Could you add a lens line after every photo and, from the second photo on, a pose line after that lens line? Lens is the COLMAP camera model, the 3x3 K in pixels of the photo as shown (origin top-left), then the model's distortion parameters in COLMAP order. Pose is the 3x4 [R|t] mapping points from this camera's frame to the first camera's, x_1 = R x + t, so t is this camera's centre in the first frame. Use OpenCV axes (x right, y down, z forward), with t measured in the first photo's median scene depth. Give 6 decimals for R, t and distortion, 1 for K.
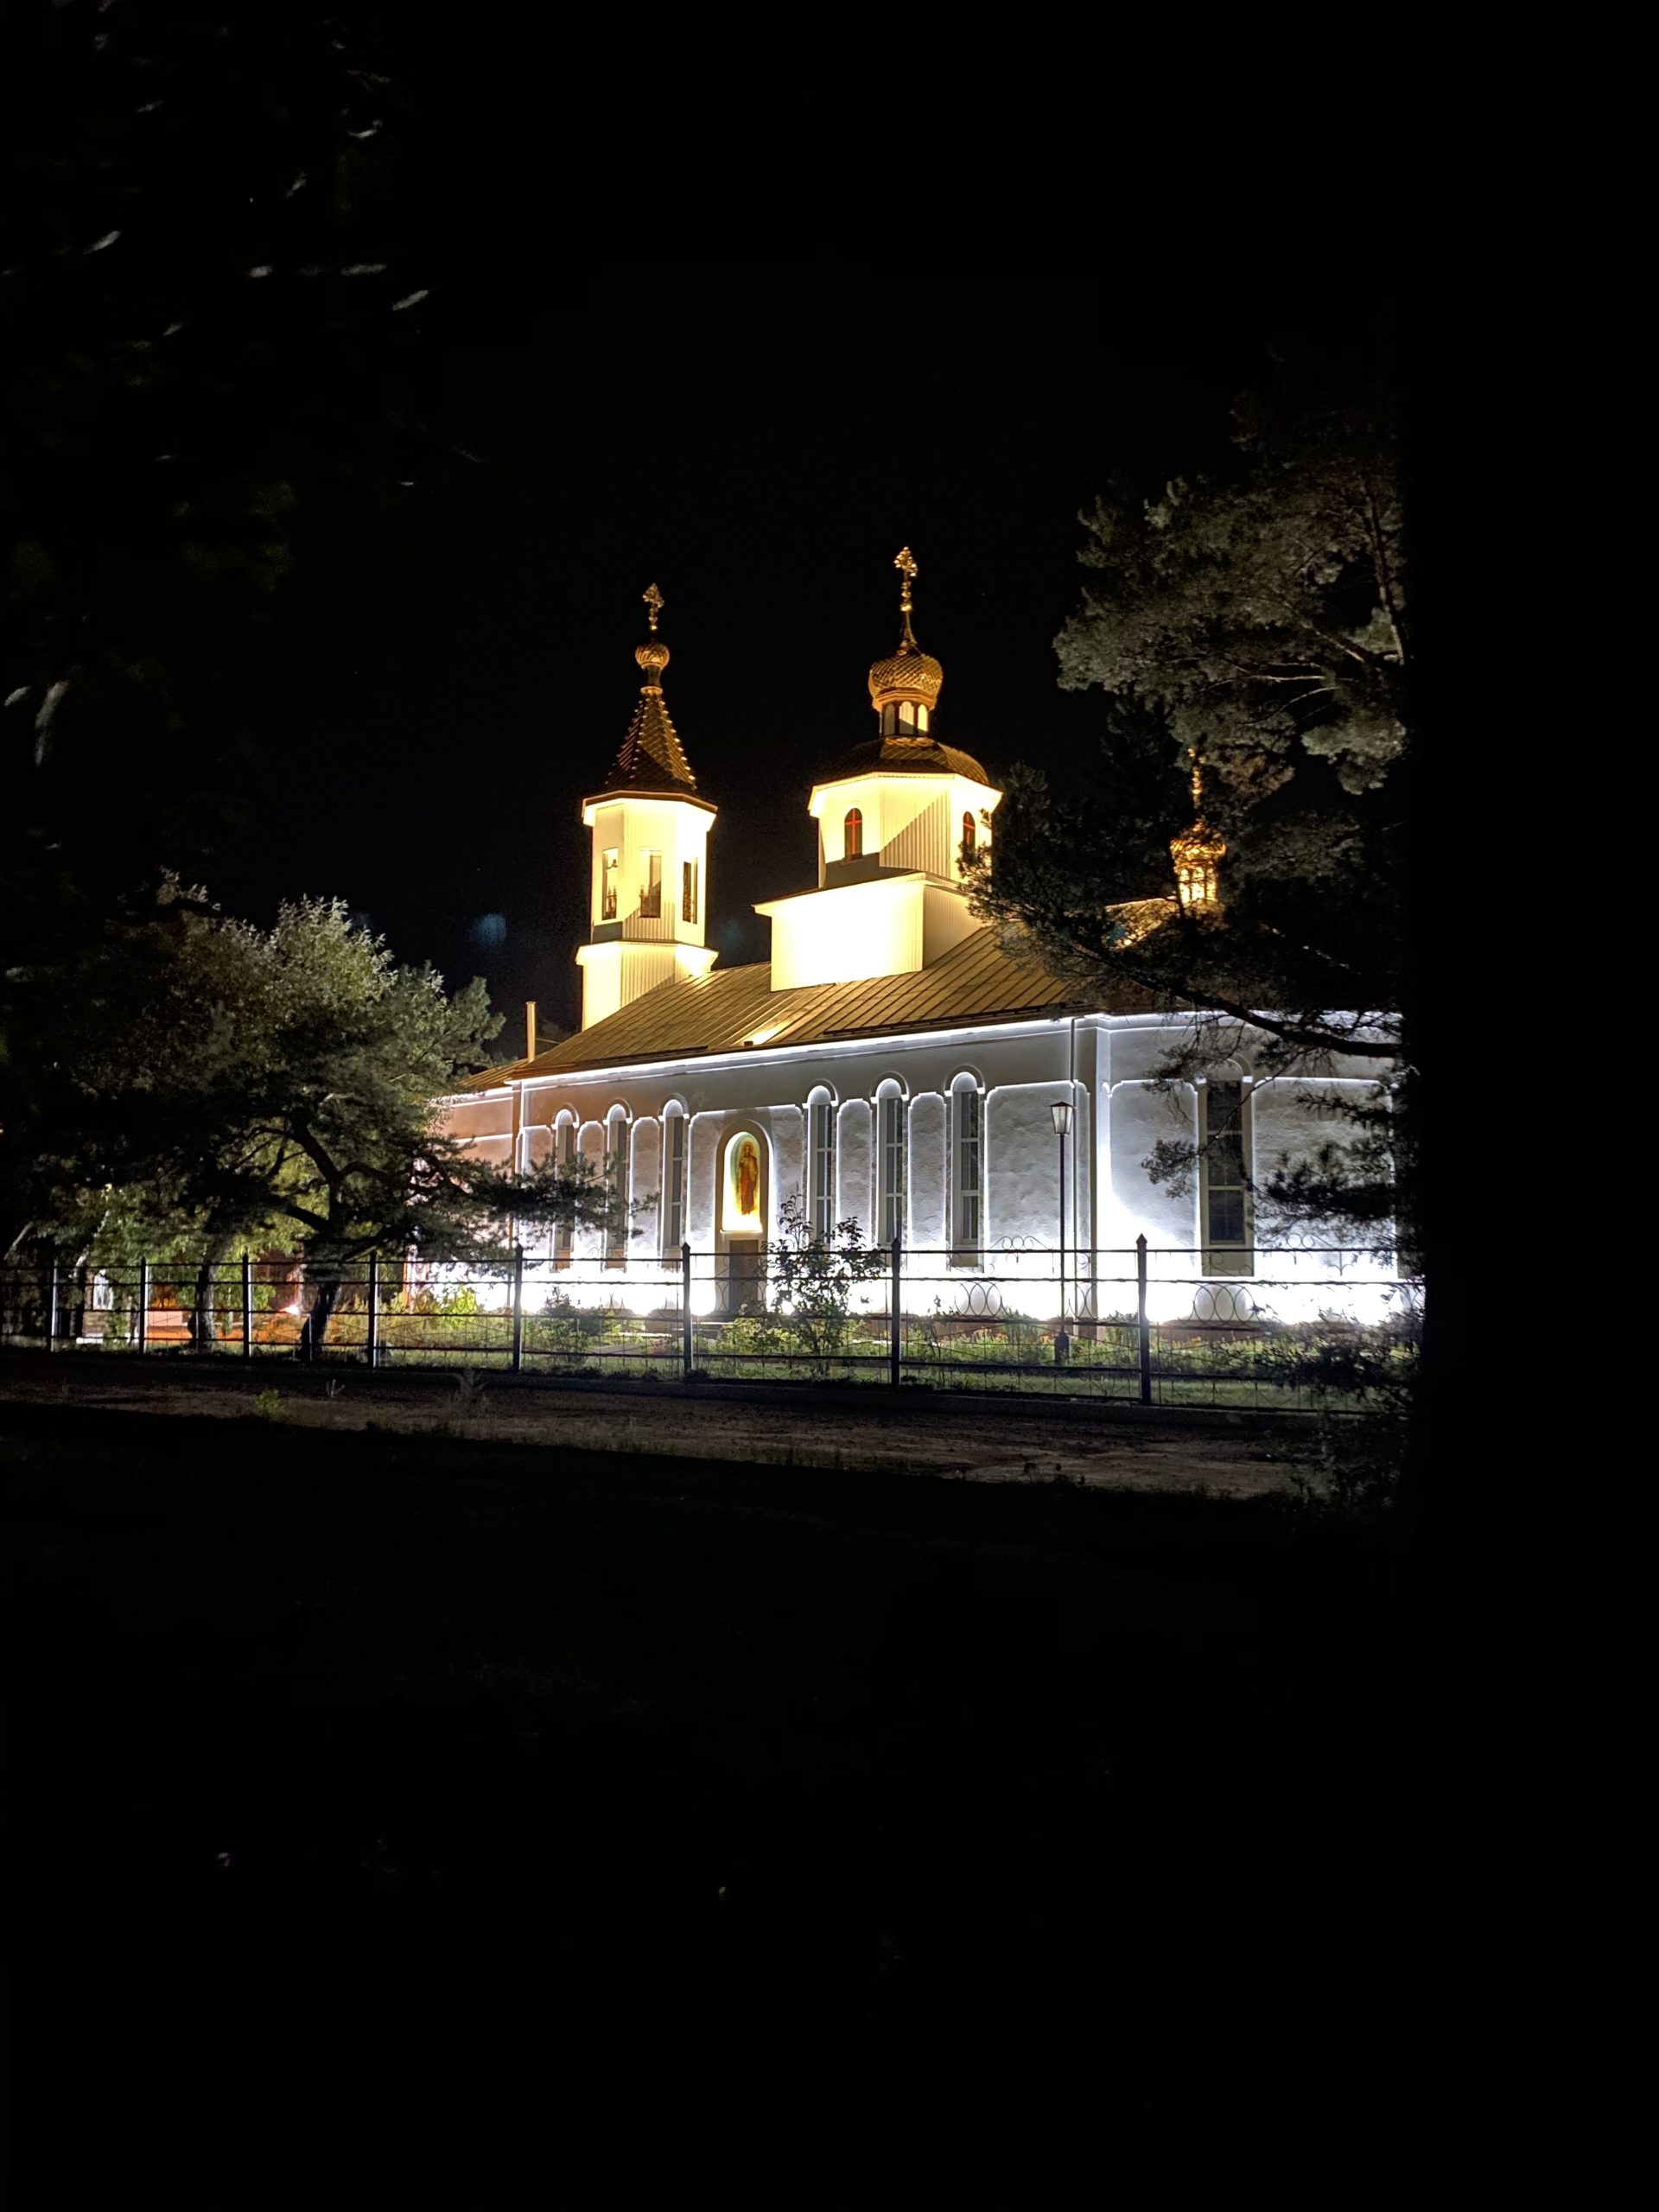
lens RADIAL K [[1705.4, 0, 801.9], [0, 1705.4, 1158.1], [0, 0, 1]] dist [0.043407, -0.046145]
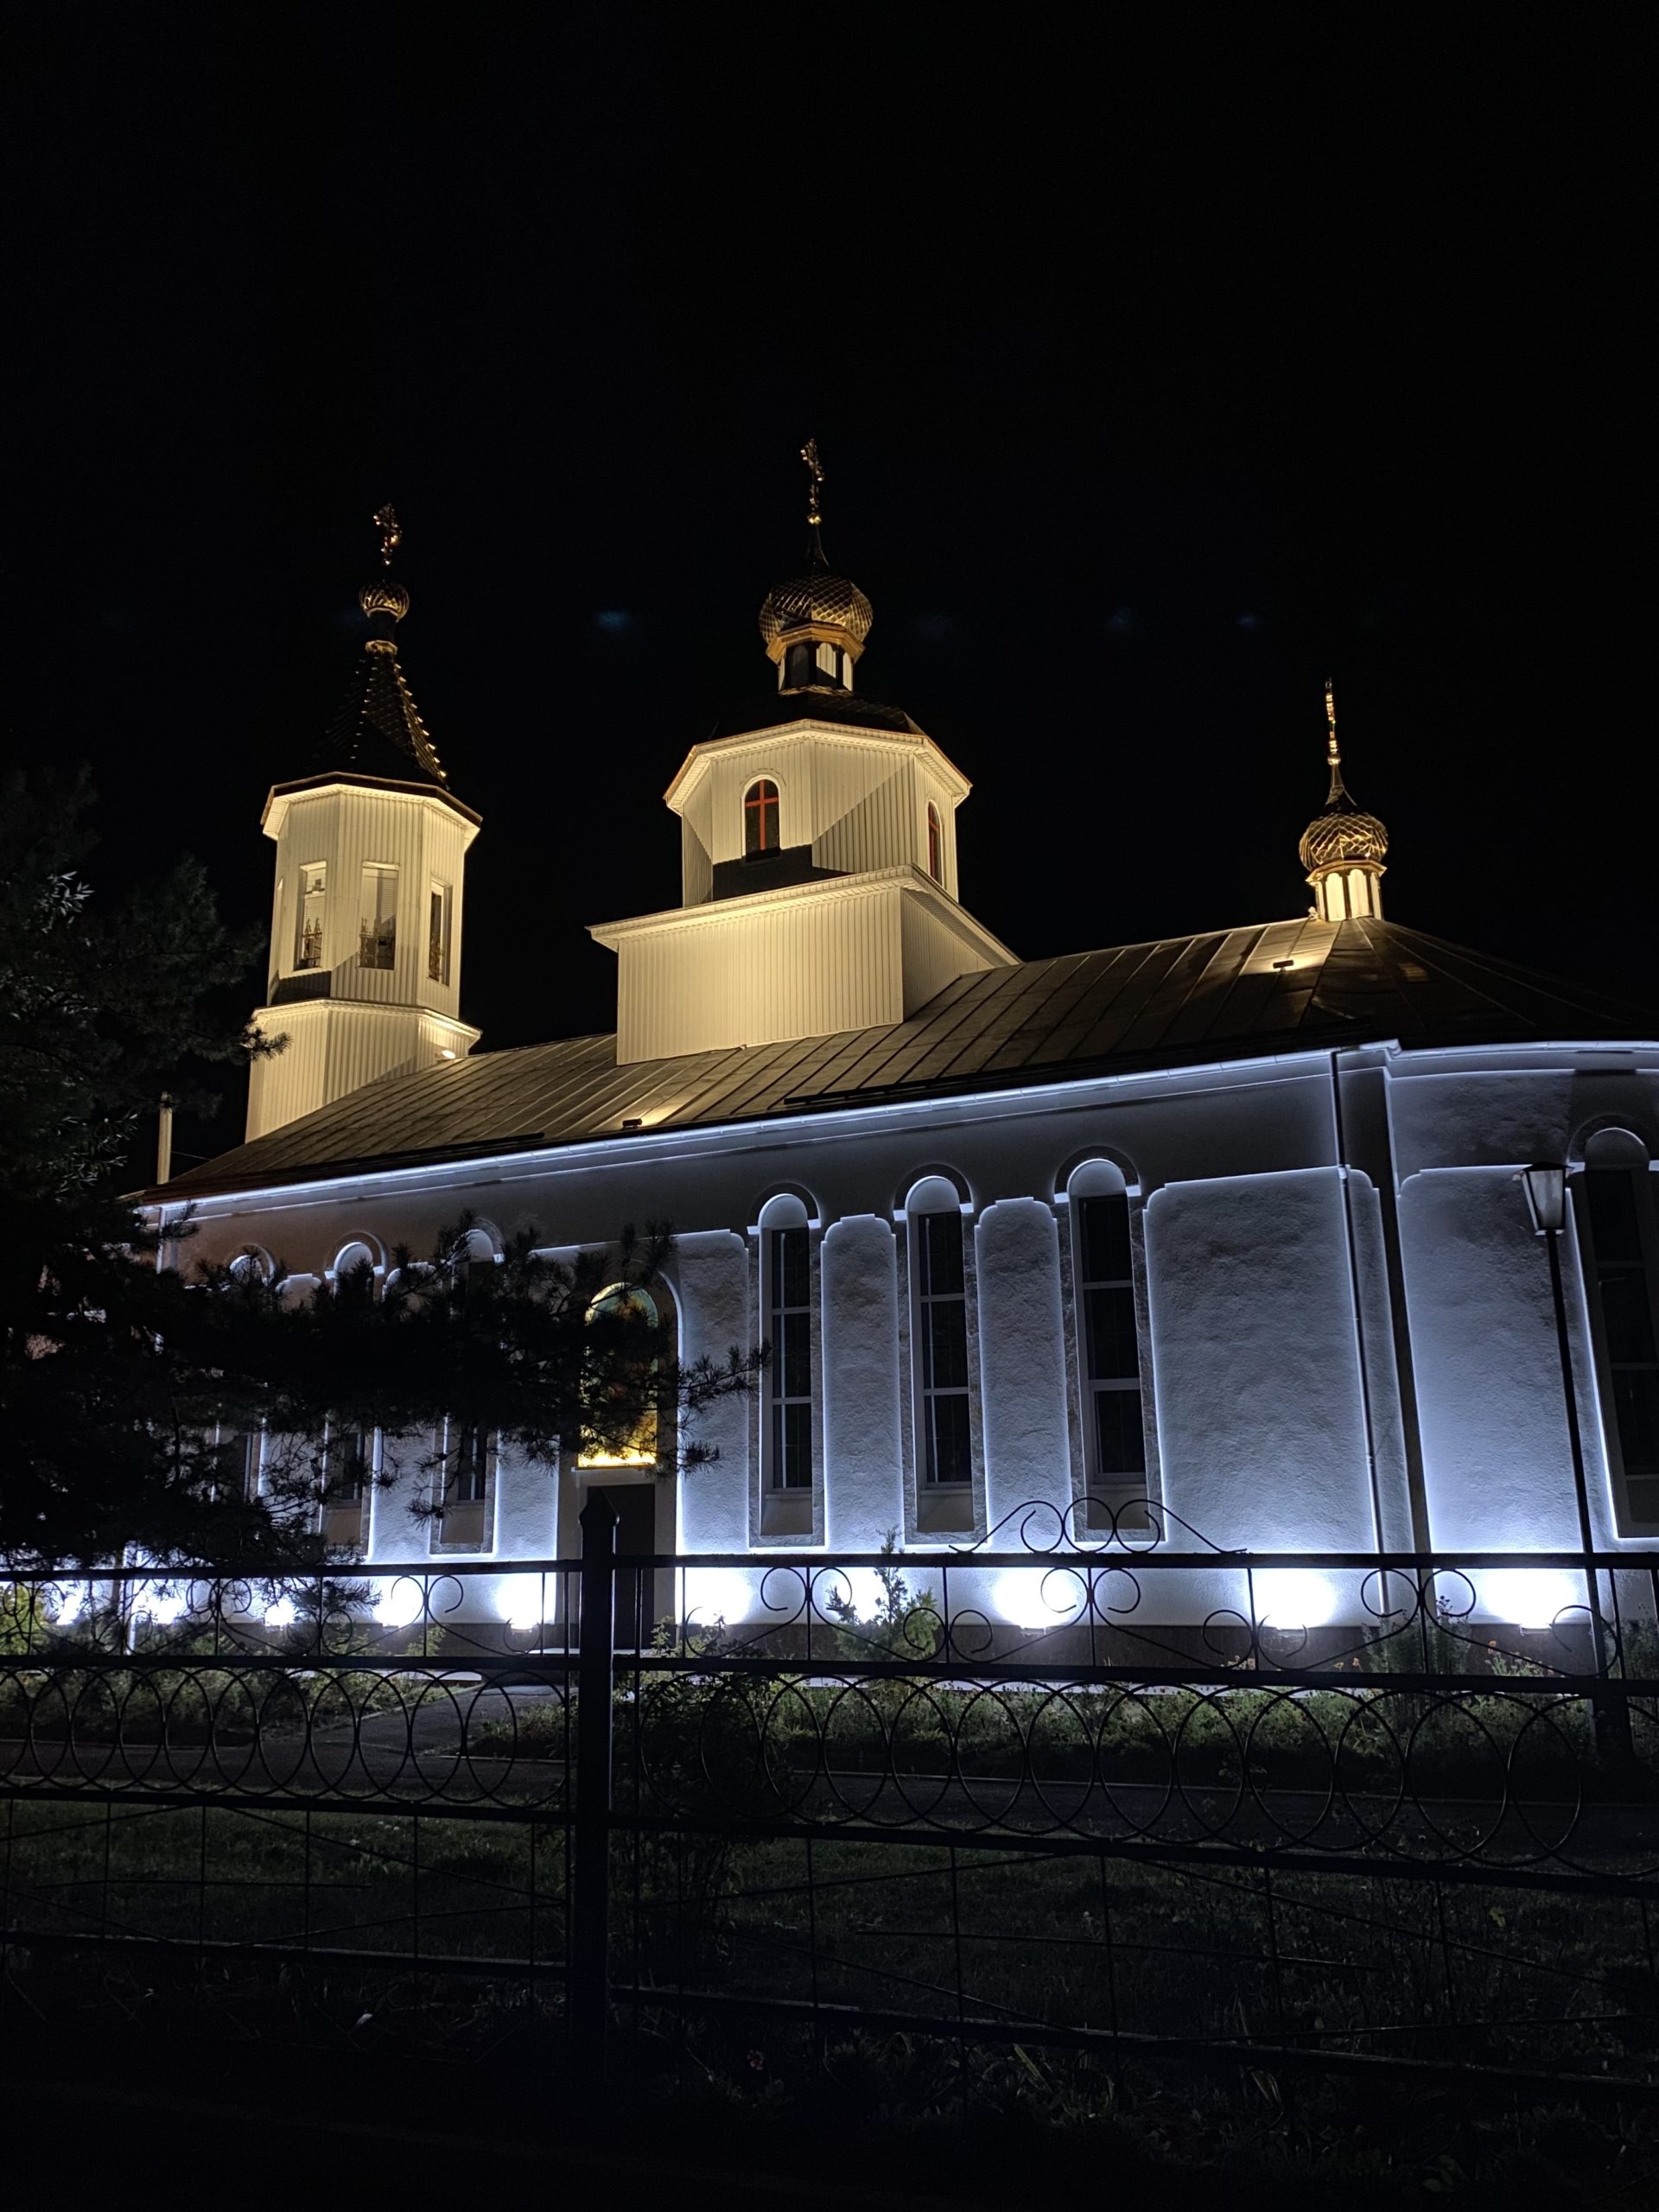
lens RADIAL K [[1705.4, 0, 823.5], [0, 1705.4, 1101.9], [0, 0, 1]] dist [0.043407, -0.046145]
pose [[0.963118, 0.040418, 0.266027, -0.110386], [0.006151, 0.985089, -0.171933, 0.020483], [-0.269010, 0.167228, 0.948509, 0.417099]]
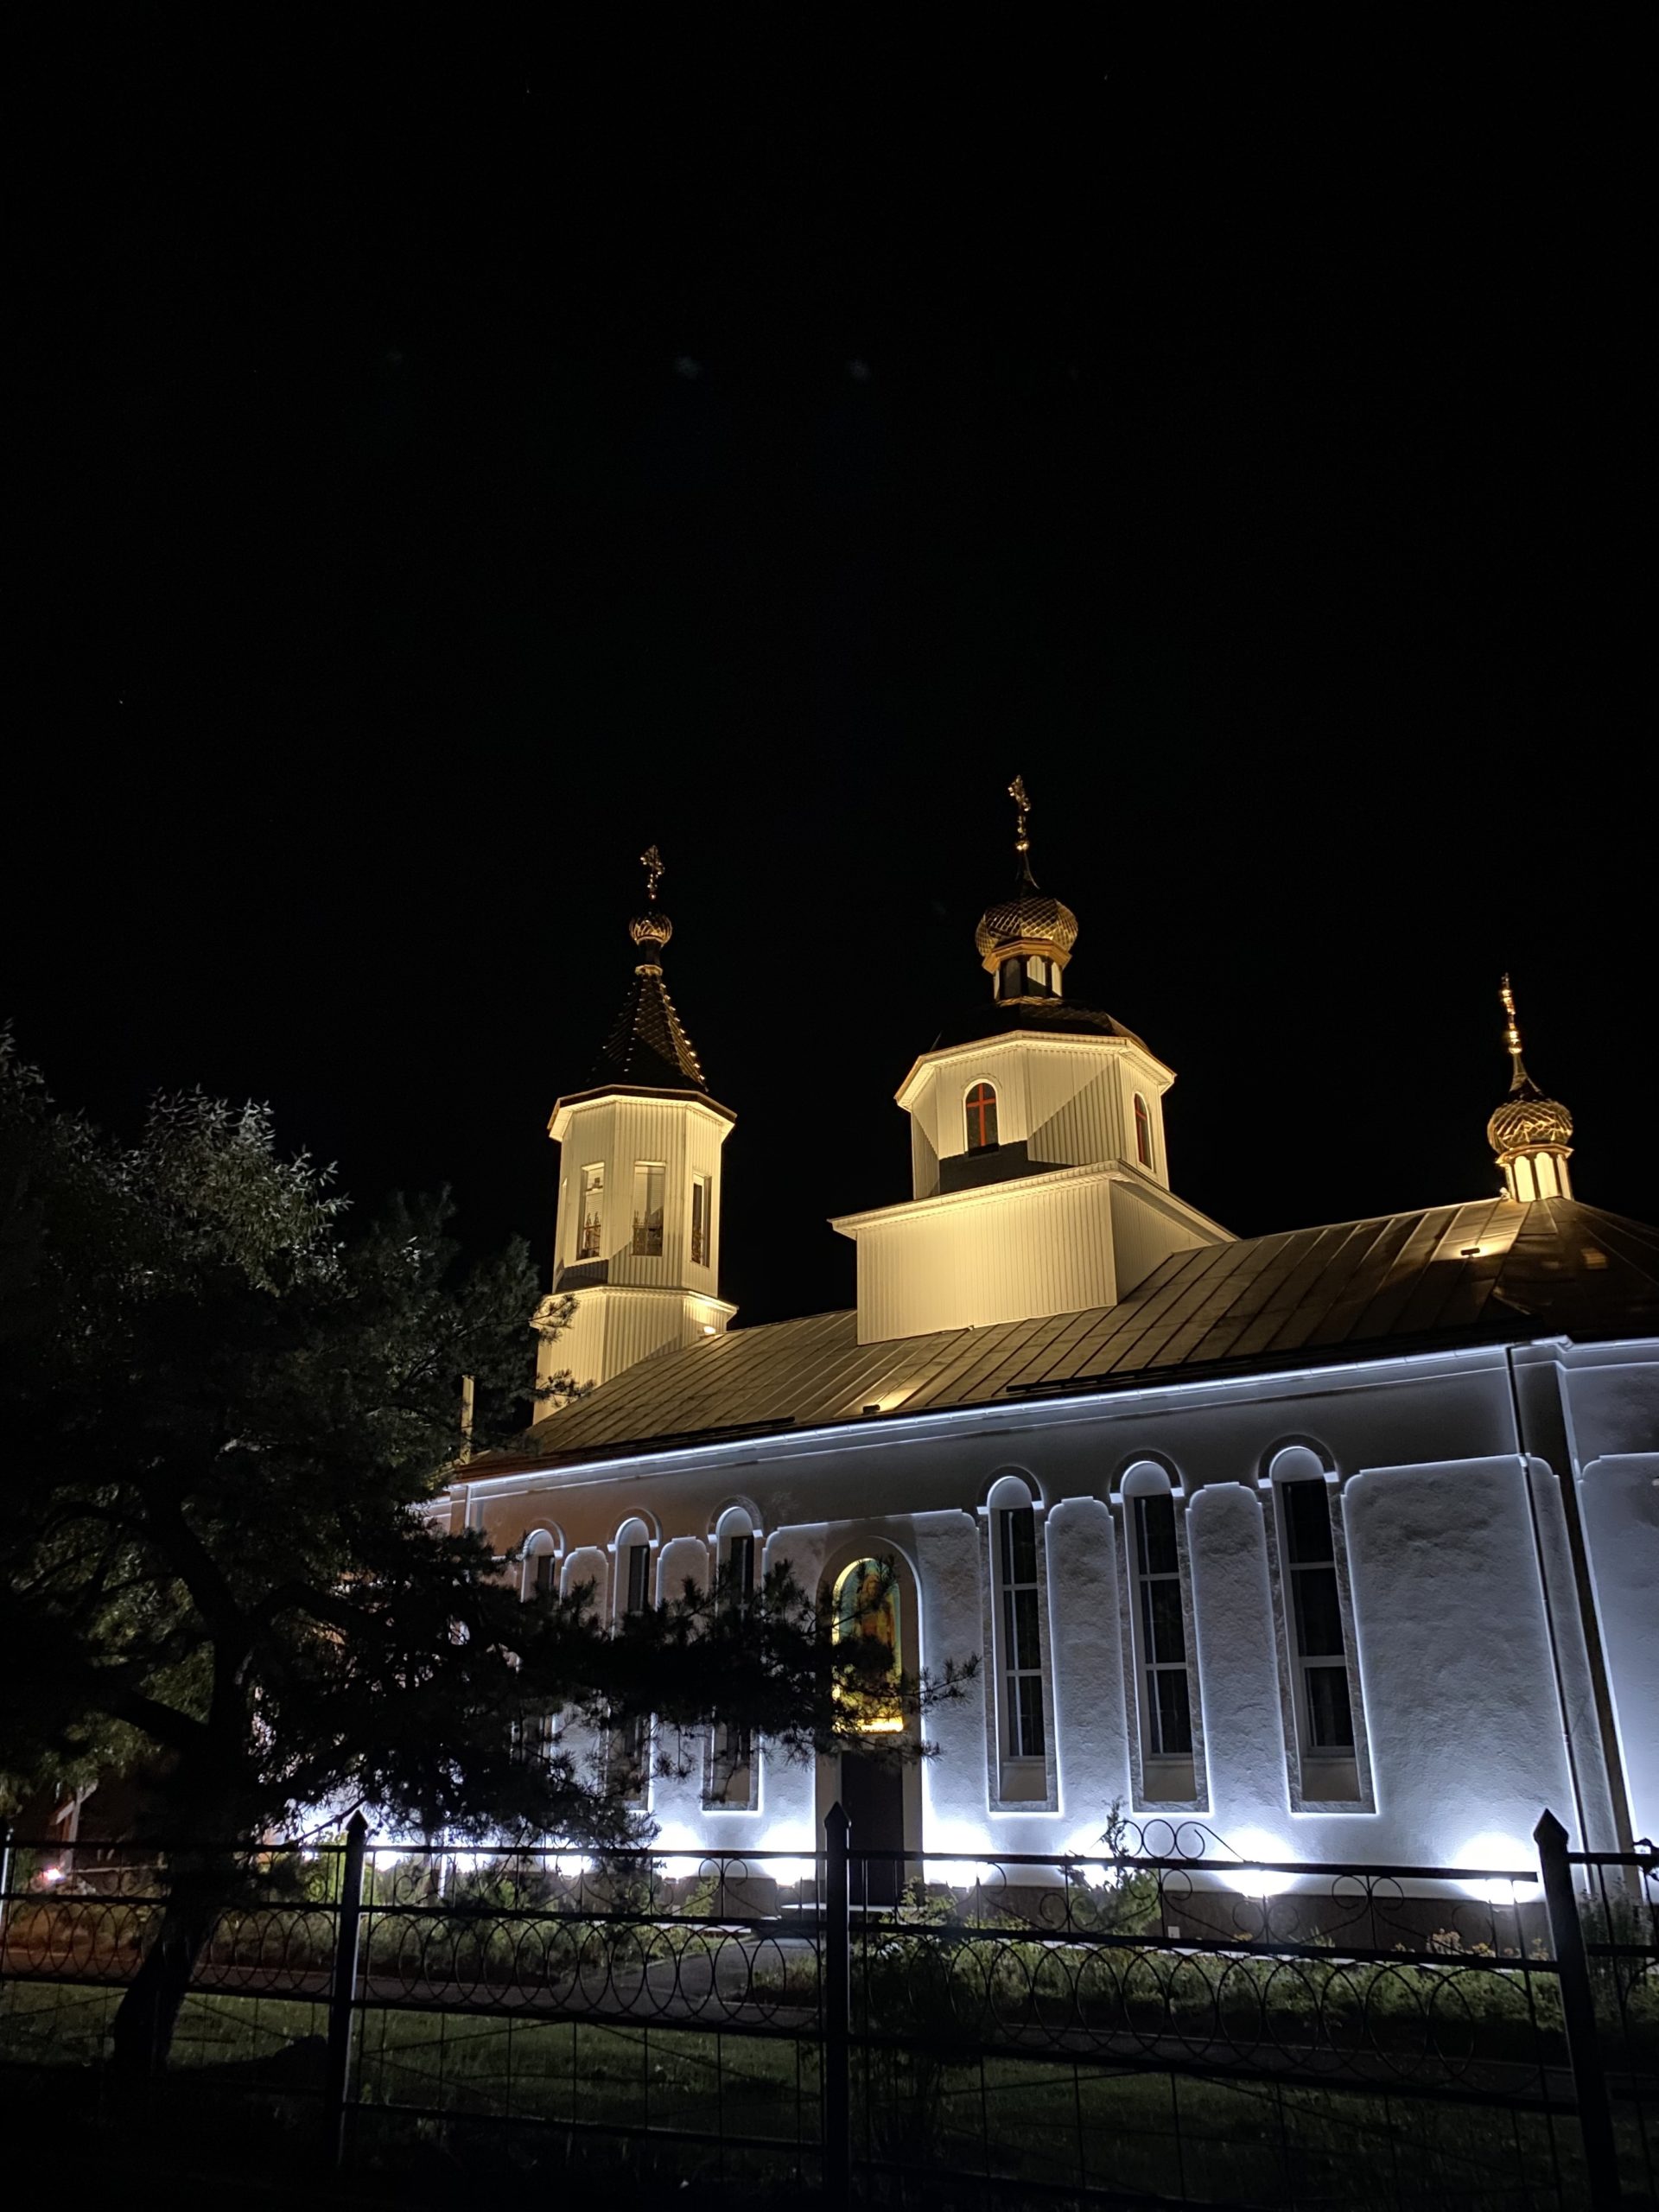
lens RADIAL K [[1705.4, 0, 810.7], [0, 1705.4, 1089.5], [0, 0, 1]] dist [0.043407, -0.046145]
pose [[0.993604, 0.030937, 0.108602, -0.115695], [0.003433, 0.953020, -0.302889, 0.009505], [-0.112870, 0.301324, 0.946818, 0.343638]]
